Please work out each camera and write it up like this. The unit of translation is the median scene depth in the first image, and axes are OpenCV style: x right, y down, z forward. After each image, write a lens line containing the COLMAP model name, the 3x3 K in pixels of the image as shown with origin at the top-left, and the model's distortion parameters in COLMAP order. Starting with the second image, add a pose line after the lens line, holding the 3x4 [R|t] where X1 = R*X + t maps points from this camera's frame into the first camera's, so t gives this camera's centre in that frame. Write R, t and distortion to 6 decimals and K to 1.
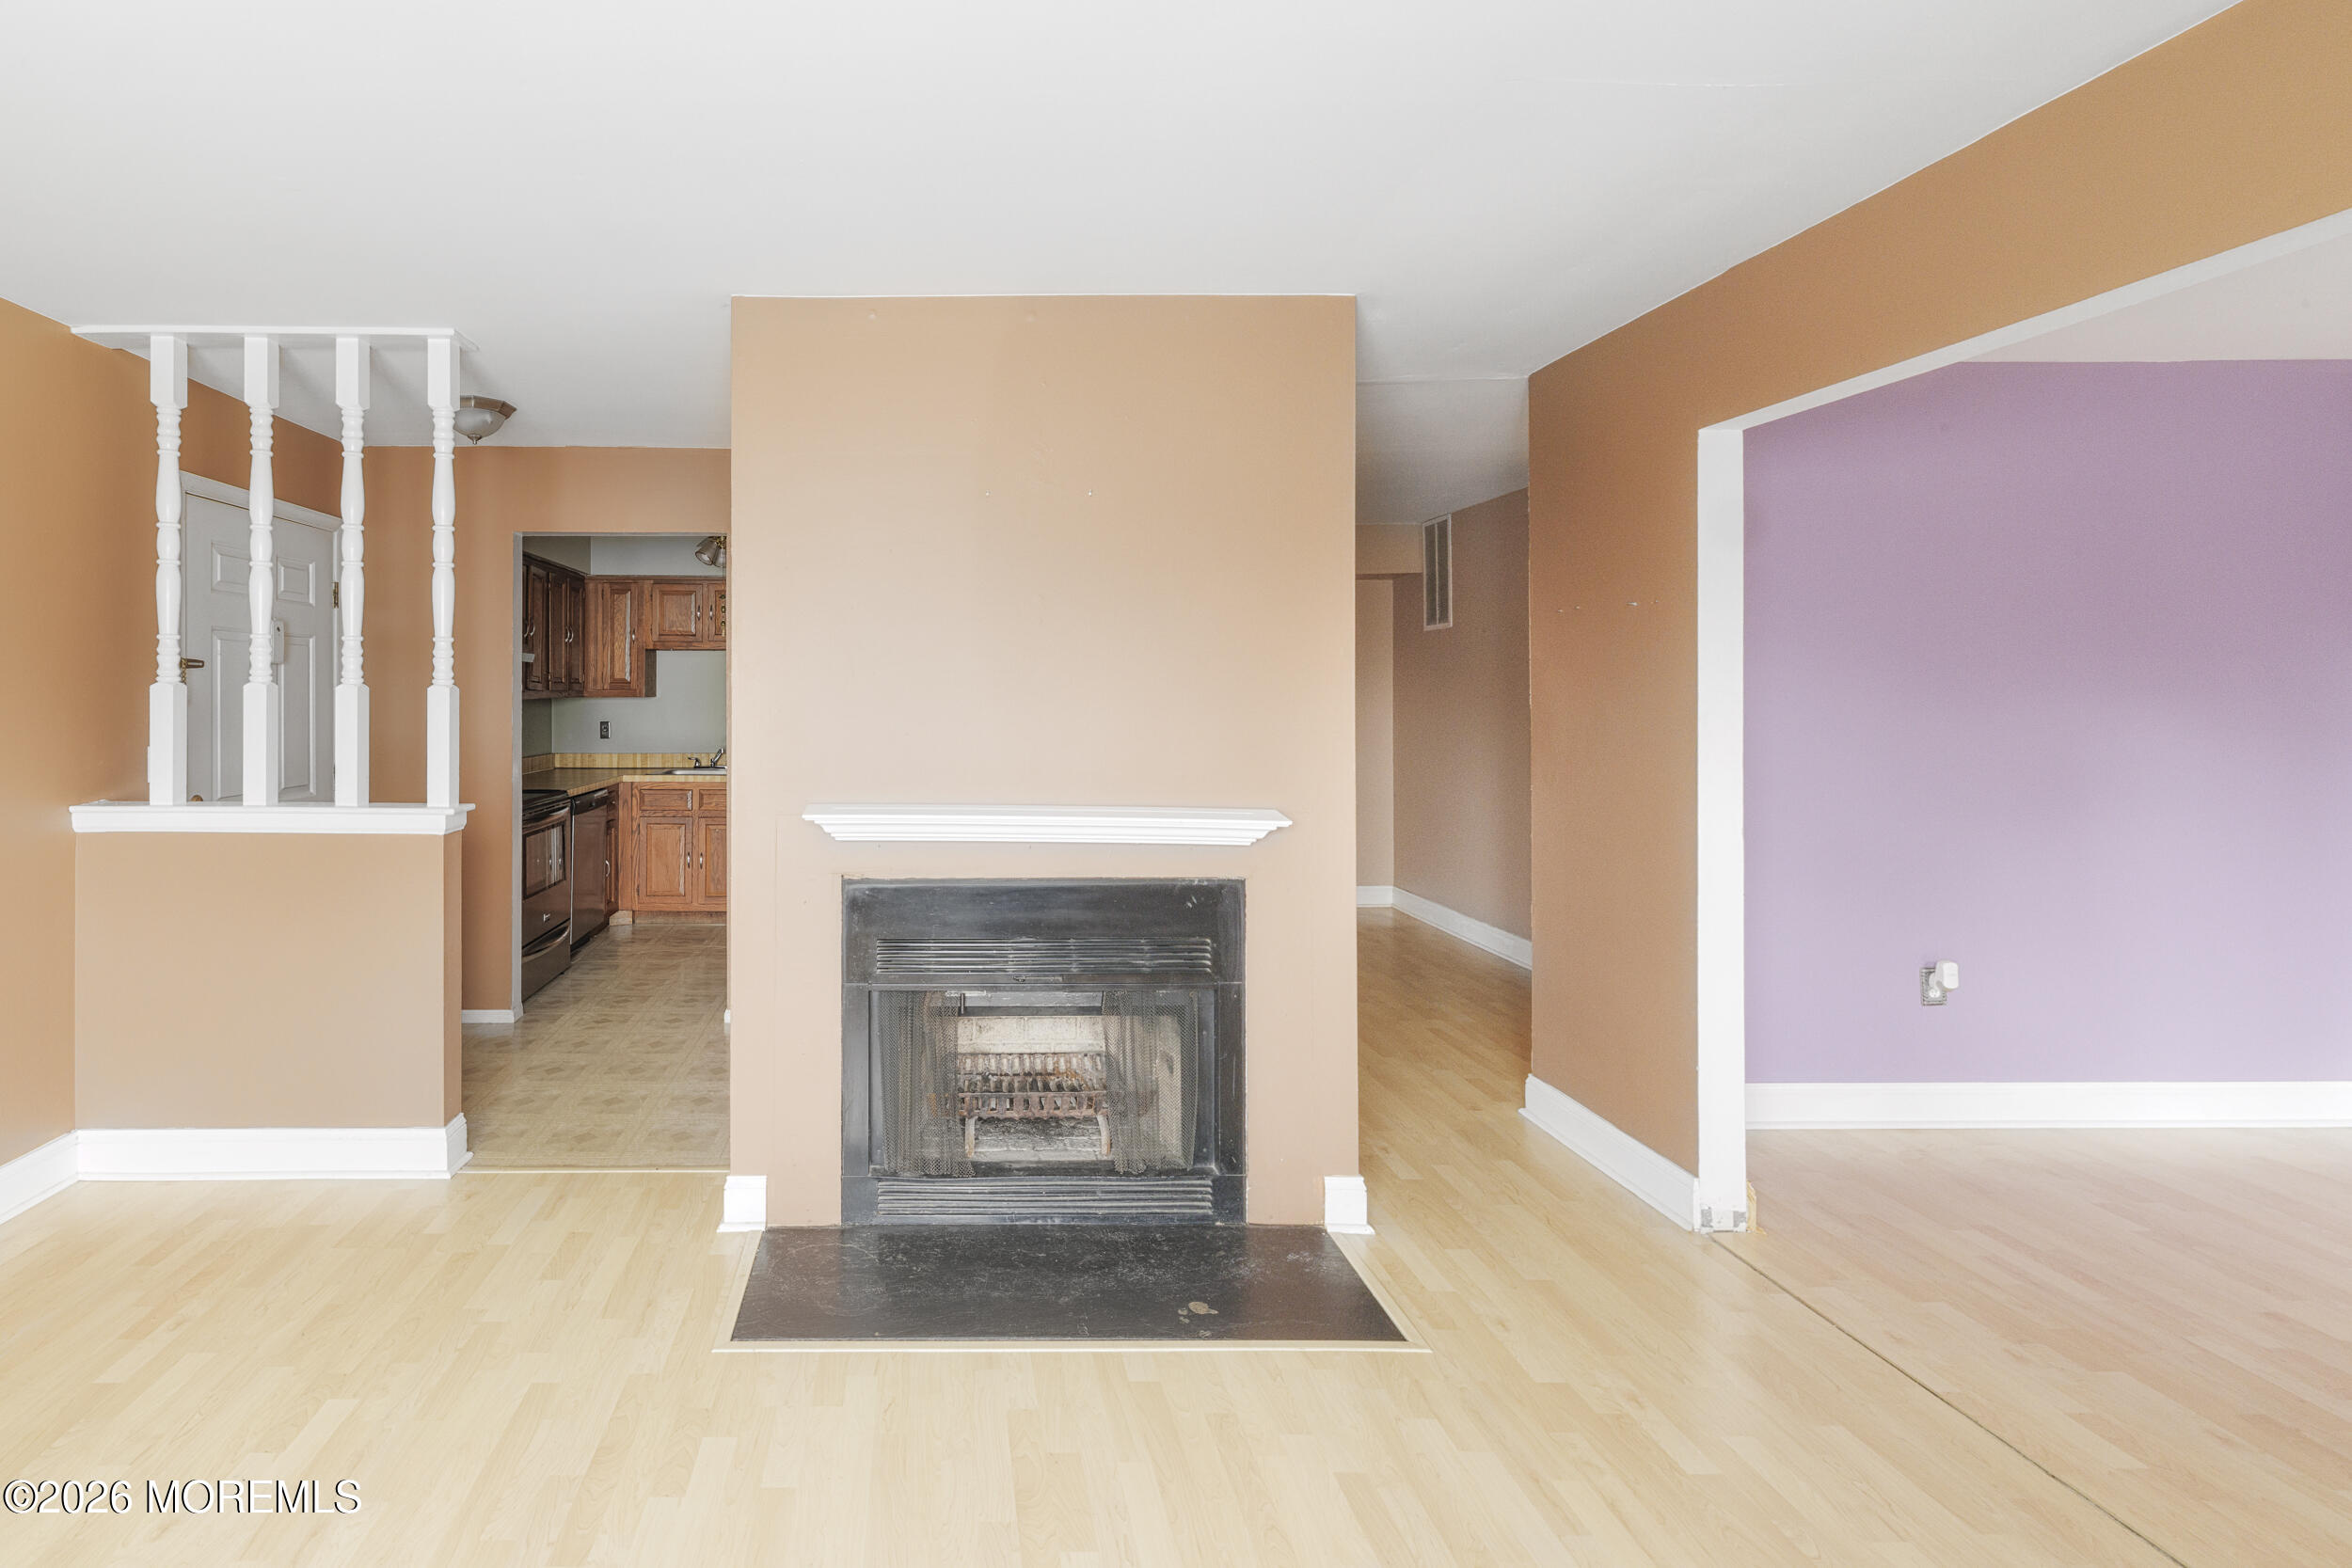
lens RADIAL K [[1104.0, 0, 922.5], [0, 1104.0, 684.2], [0, 0, 1]] dist [-0.000149, -0.000170]
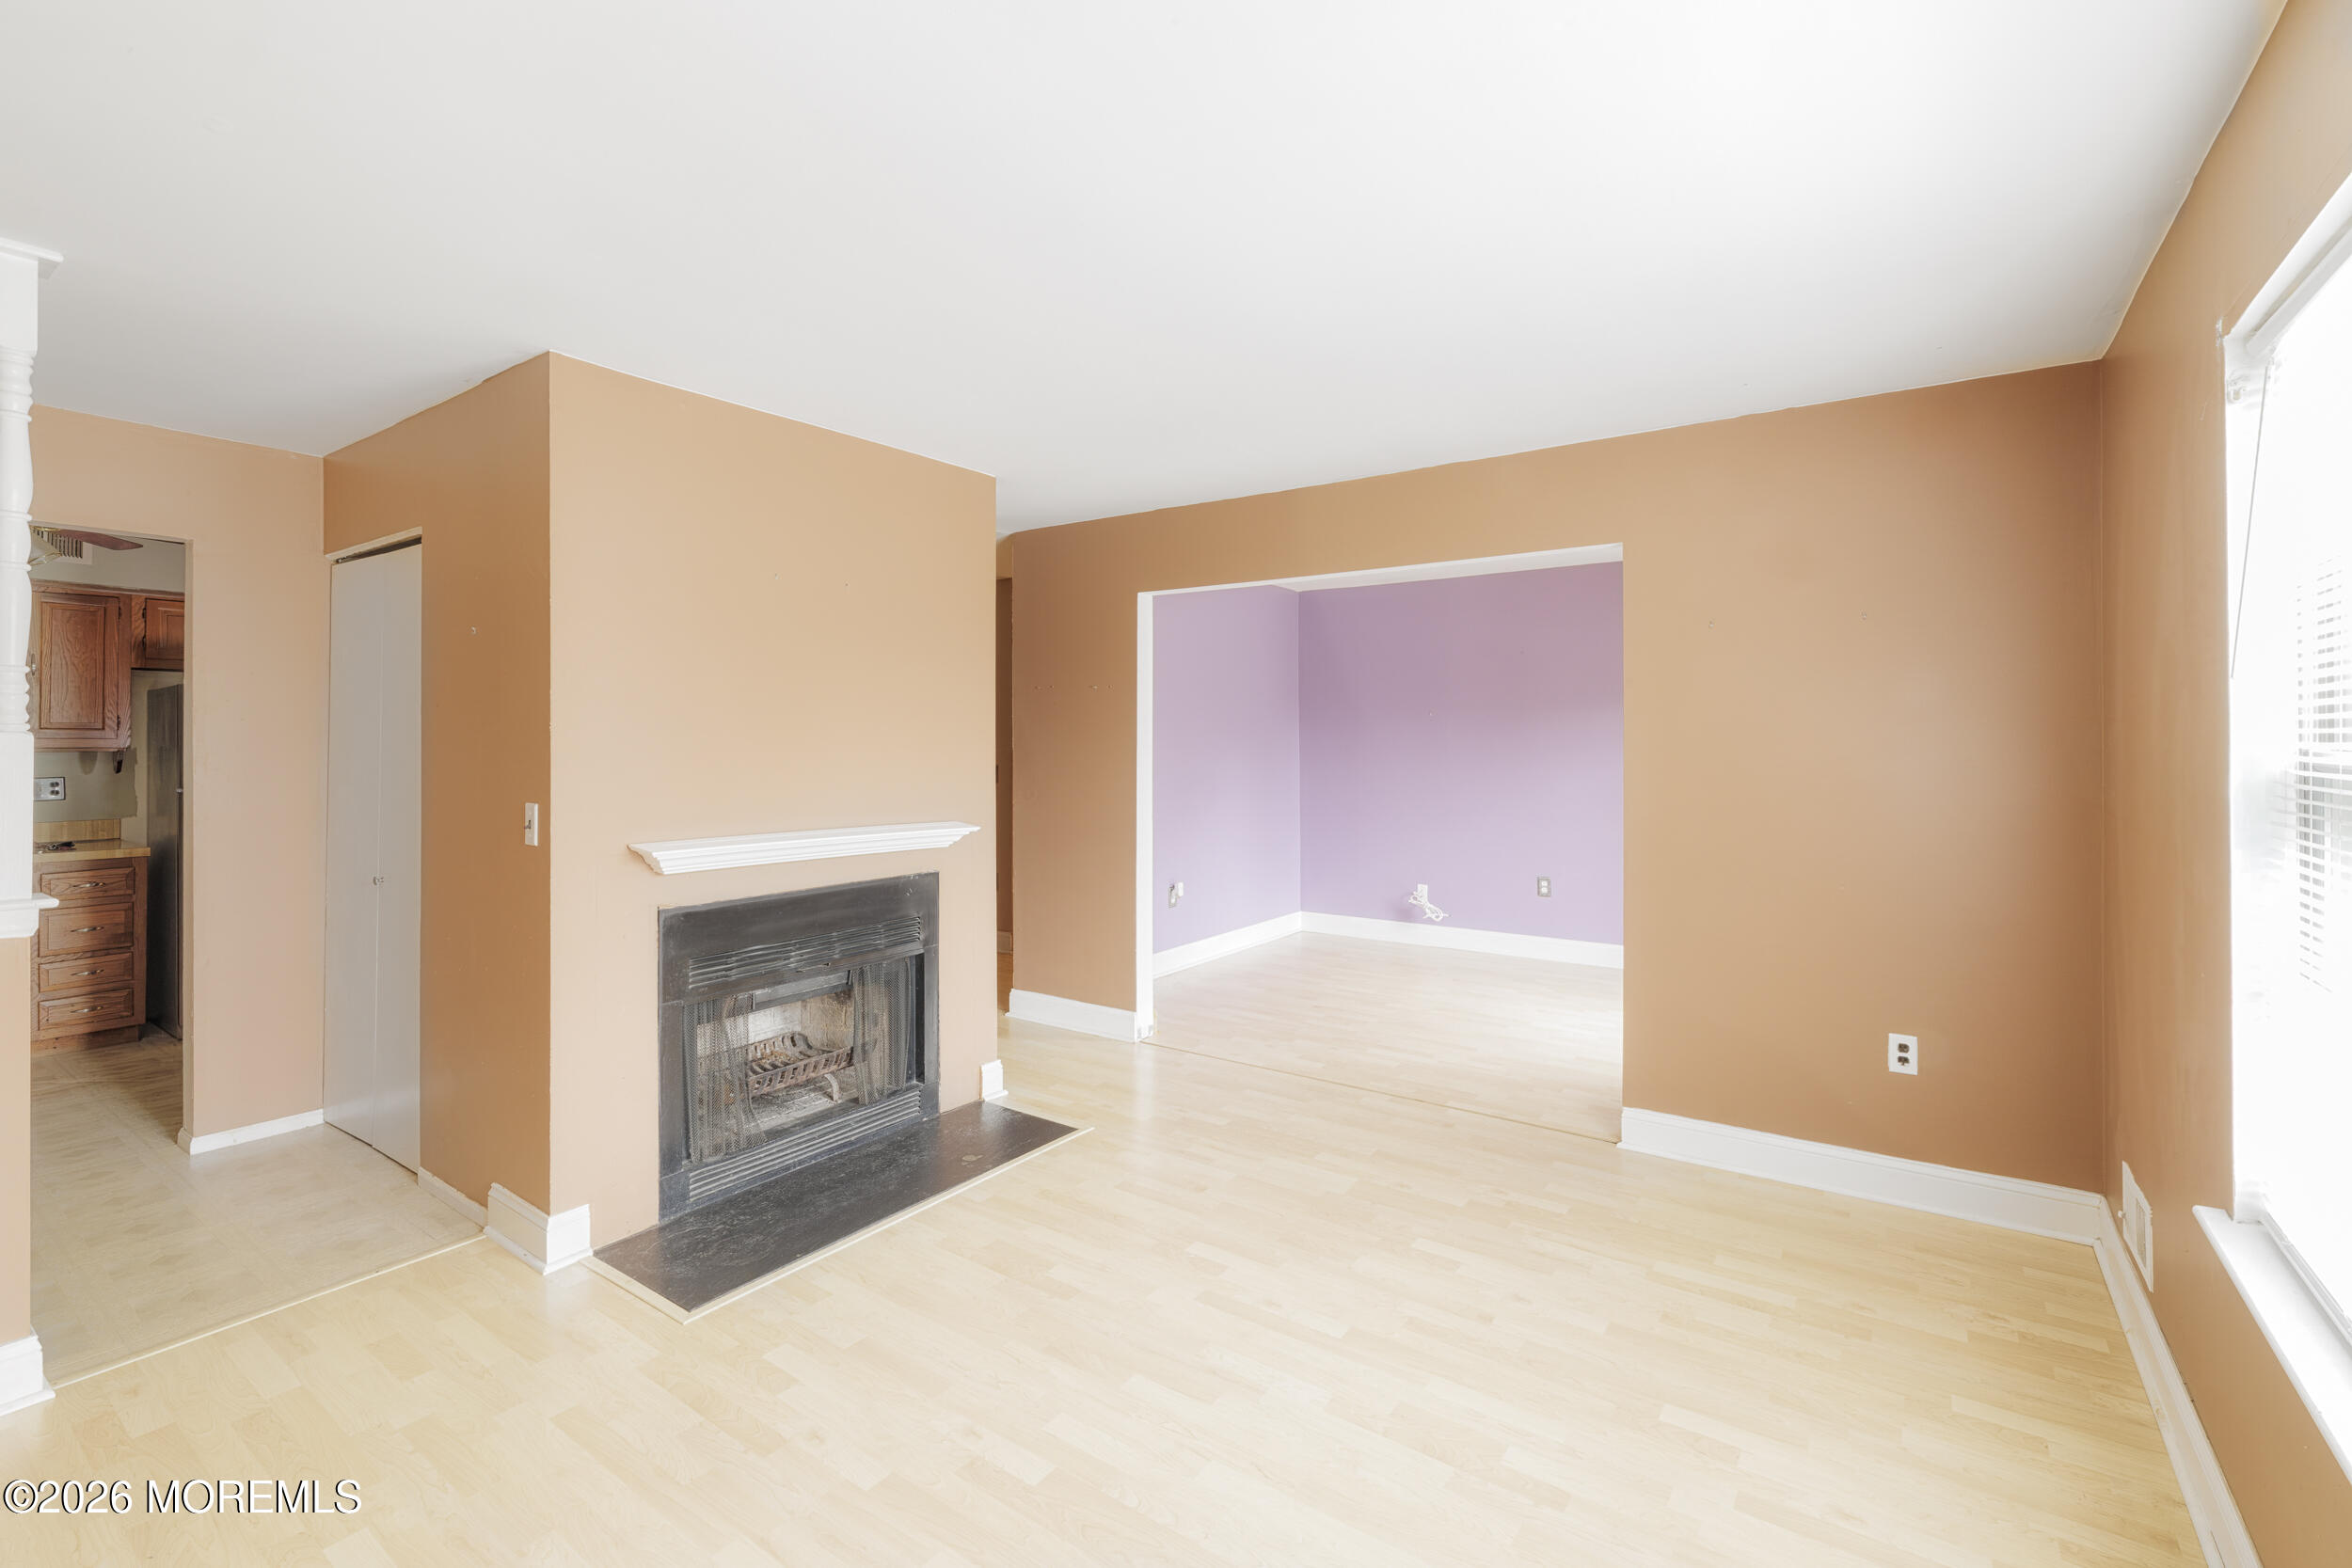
lens RADIAL K [[1038.2, 0, 1176.8], [0, 1038.2, 731.0], [0, 0, 1]] dist [0.001317, 0.000477]
pose [[0.576811, 0.005396, 0.816860, -0.625264], [-0.006184, 0.999978, -0.002239, -0.003222], [-0.816854, -0.003760, 0.576832, -0.019995]]
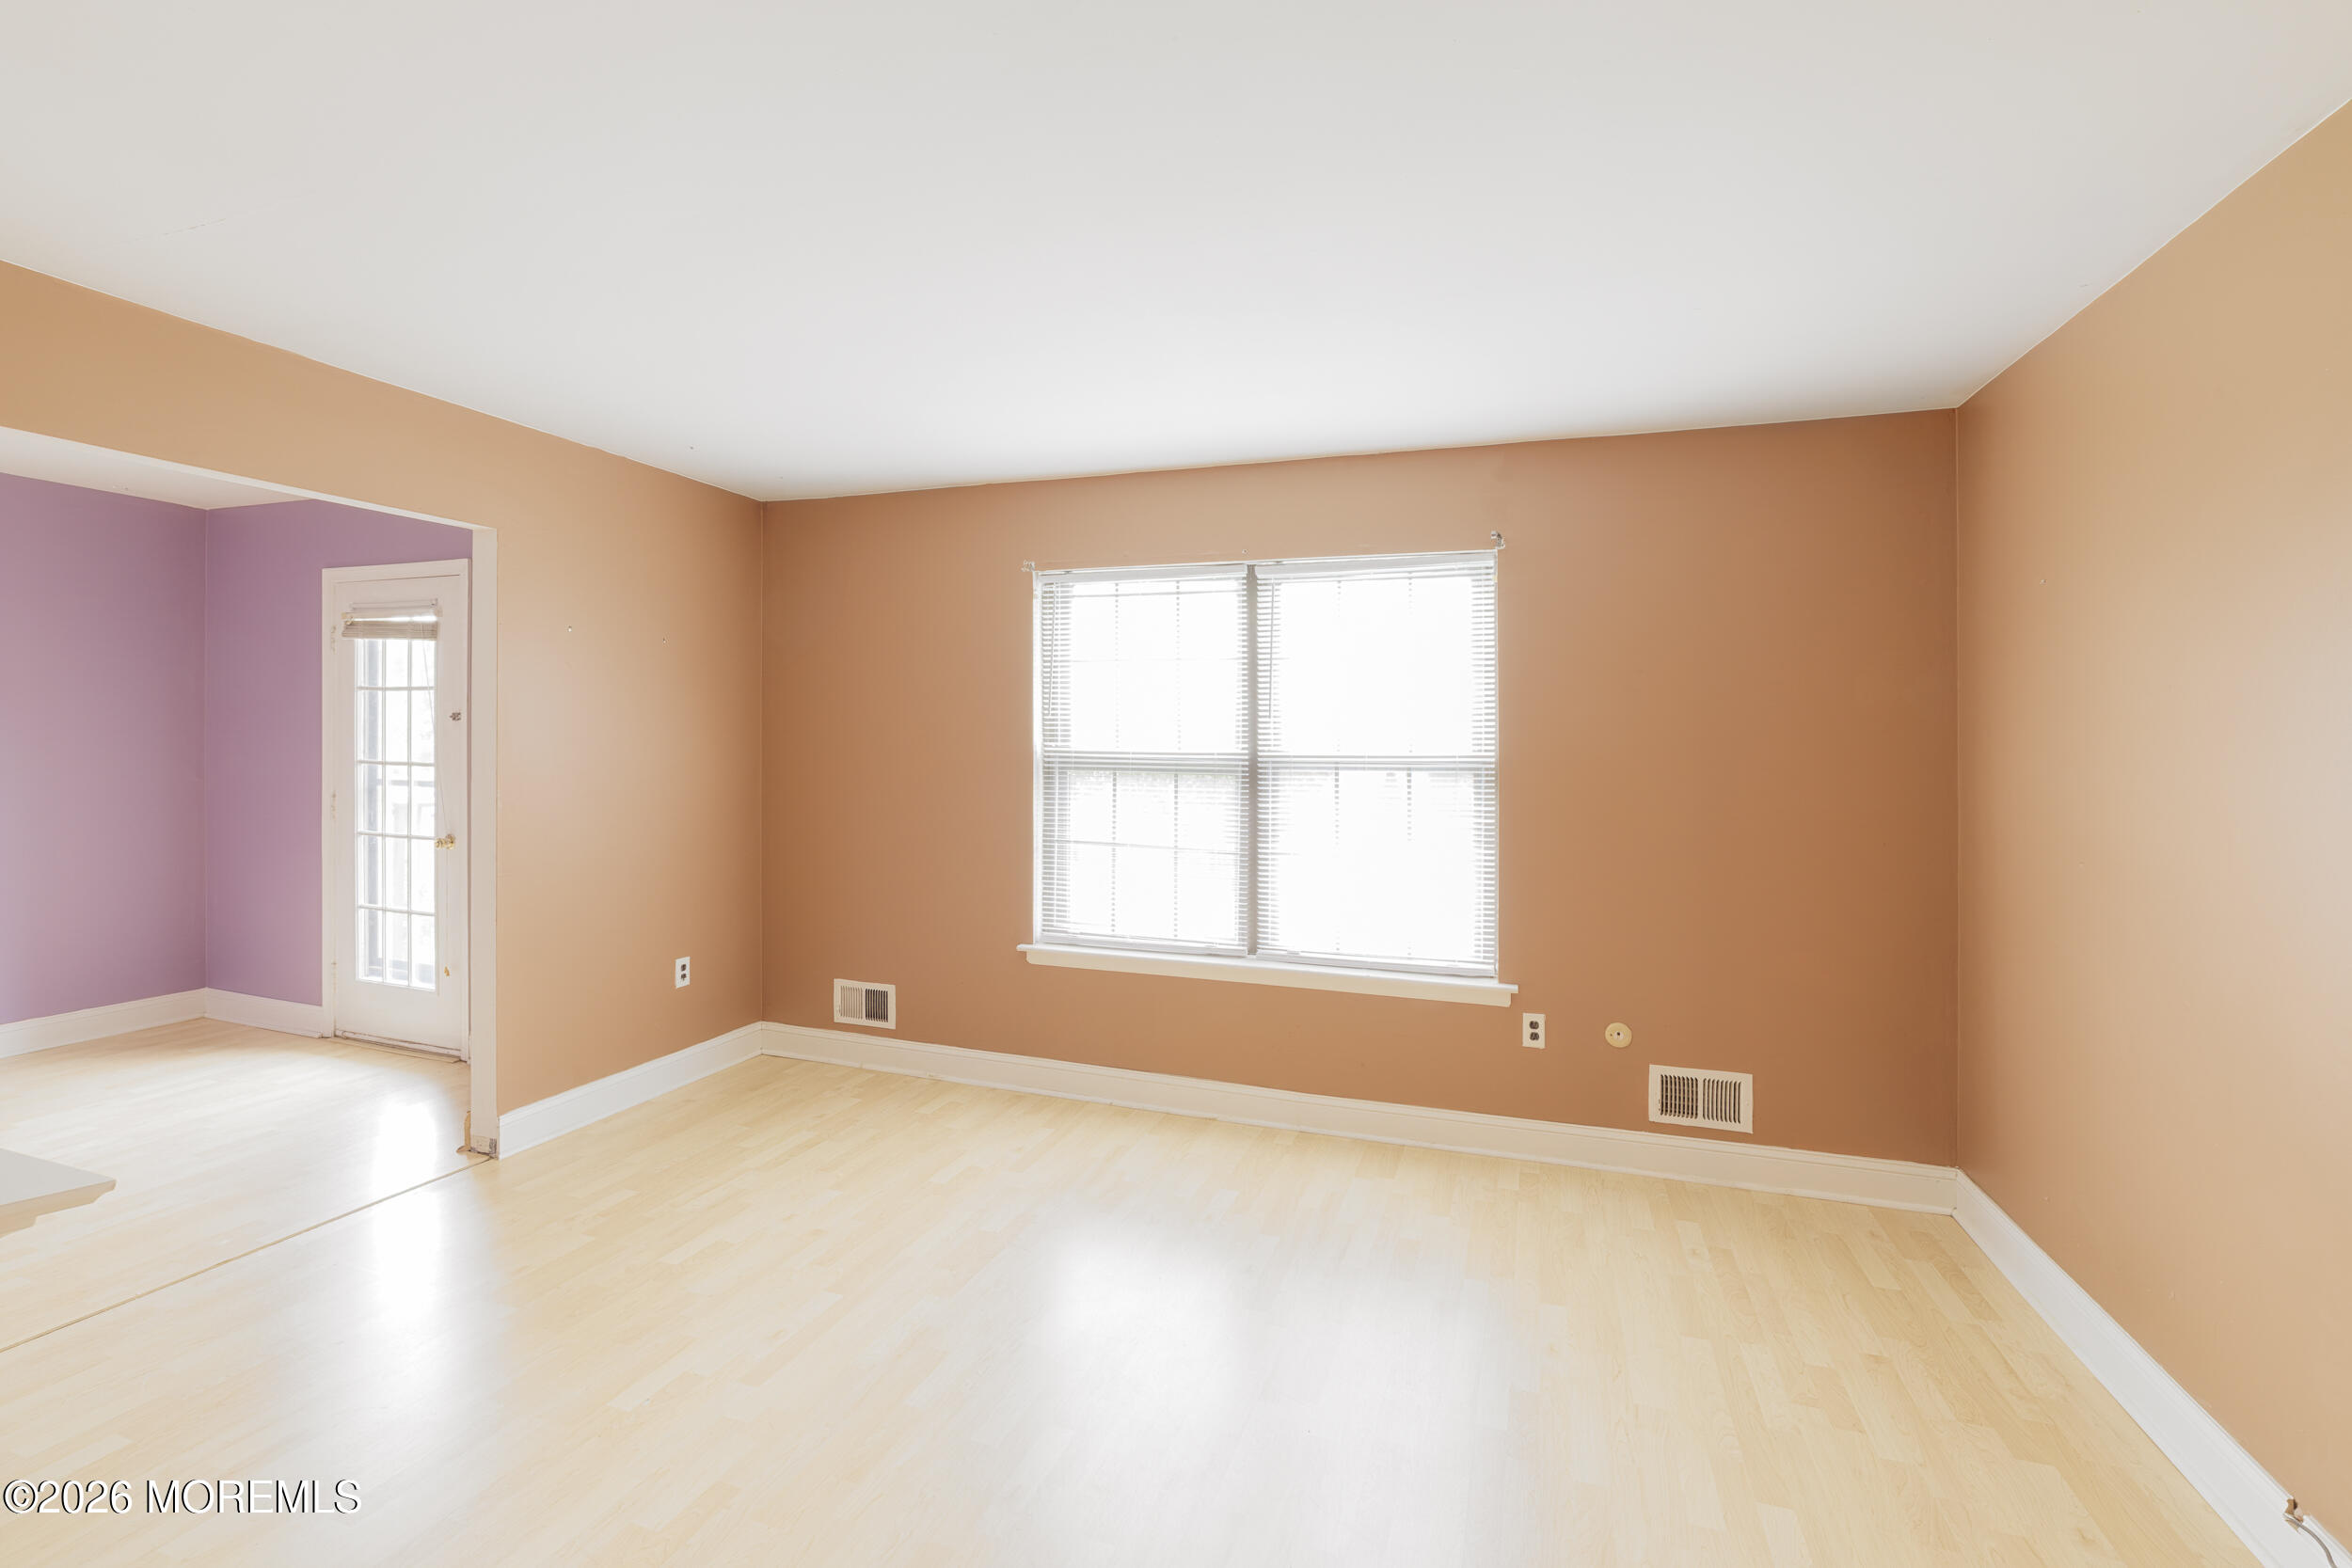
lens RADIAL K [[1030.4, 0, 1186.7], [0, 1030.4, 758.3], [0, 0, 1]] dist [-0.008250, 0.000636]
pose [[-0.946921, -0.020752, 0.320795, -0.422402], [-0.019101, 0.999783, 0.008294, 0.002304], [-0.320897, 0.001726, -0.947112, 1.114205]]
